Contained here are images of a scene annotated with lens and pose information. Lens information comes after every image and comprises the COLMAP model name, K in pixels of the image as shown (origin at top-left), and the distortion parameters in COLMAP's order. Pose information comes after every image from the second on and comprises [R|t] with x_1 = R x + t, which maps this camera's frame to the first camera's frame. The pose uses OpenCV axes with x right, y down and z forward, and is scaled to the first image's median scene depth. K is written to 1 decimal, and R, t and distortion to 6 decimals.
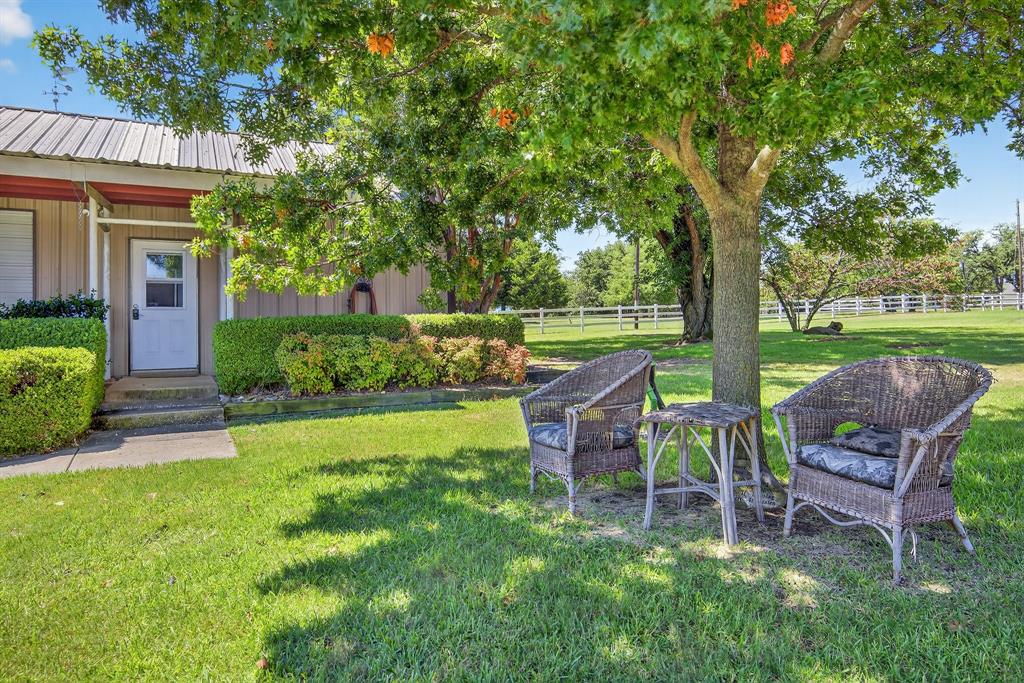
lens RADIAL K [[634.6, 0, 512.0], [0, 634.6, 341.5], [0, 0, 1]] dist [0.000791, 0.000177]
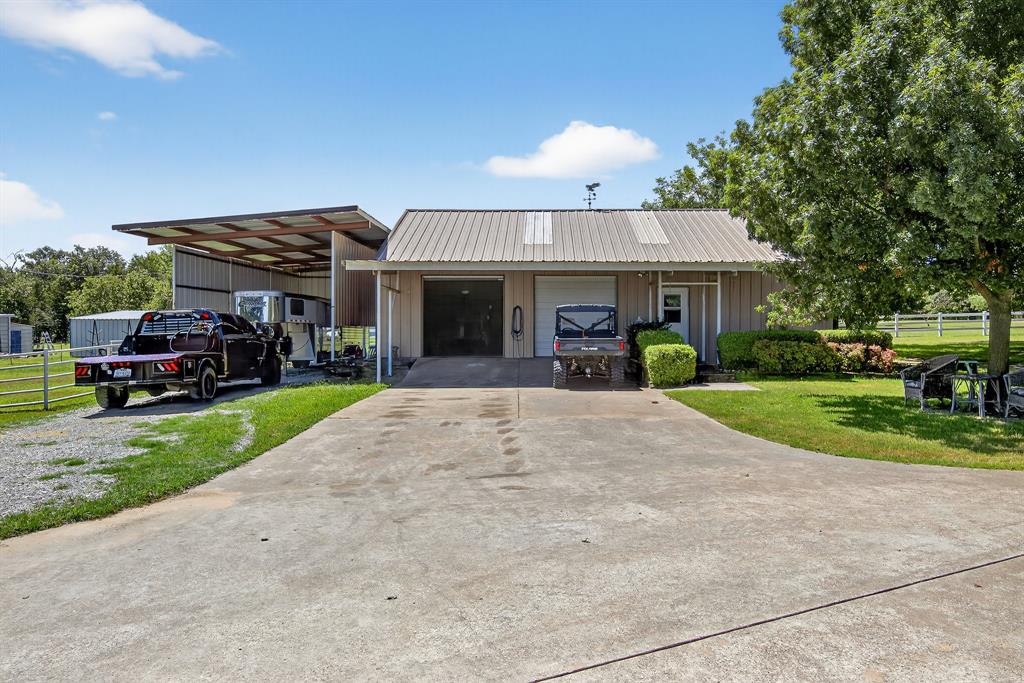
lens RADIAL K [[634.6, 0, 512.0], [0, 634.6, 341.5], [0, 0, 1]] dist [0.000791, 0.000177]
pose [[0.883096, 0.029991, -0.468232, -0.089933], [-0.025832, 0.999549, 0.015301, -0.015522], [0.468480, -0.001417, 0.883473, -1.033948]]
